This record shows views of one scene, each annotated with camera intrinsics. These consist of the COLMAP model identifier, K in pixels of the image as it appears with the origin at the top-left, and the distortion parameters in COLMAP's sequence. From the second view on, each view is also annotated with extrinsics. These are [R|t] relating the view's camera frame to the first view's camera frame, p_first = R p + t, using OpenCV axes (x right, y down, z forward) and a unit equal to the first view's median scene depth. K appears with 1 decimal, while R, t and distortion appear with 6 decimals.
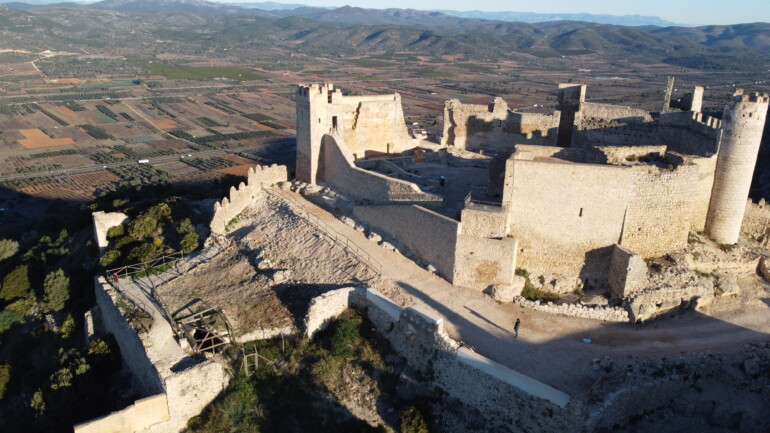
lens RADIAL K [[578.7, 0, 385.0], [0, 578.7, 221.6], [0, 0, 1]] dist [0.024043, 0.009773]
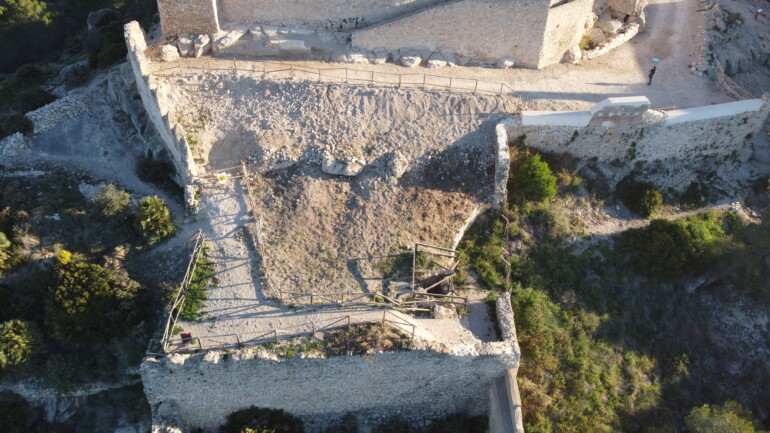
lens RADIAL K [[578.7, 0, 382.2], [0, 578.7, 215.5], [0, 0, 1]] dist [0.024043, 0.009773]
pose [[0.529793, -0.567078, 0.630668, -0.675044], [0.267278, 0.817344, 0.510403, -0.219973], [-0.804911, -0.101844, 0.584590, 0.613713]]
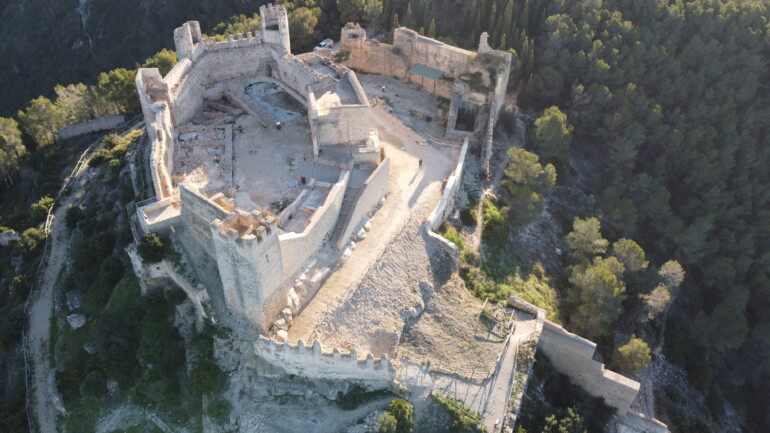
lens RADIAL K [[578.7, 0, 385.6], [0, 578.7, 214.0], [0, 0, 1]] dist [0.024043, 0.009773]
pose [[-0.462847, -0.593117, 0.658775, -0.855781], [0.275741, 0.609966, 0.742905, -0.928335], [-0.842460, 0.525503, -0.118774, 1.161220]]
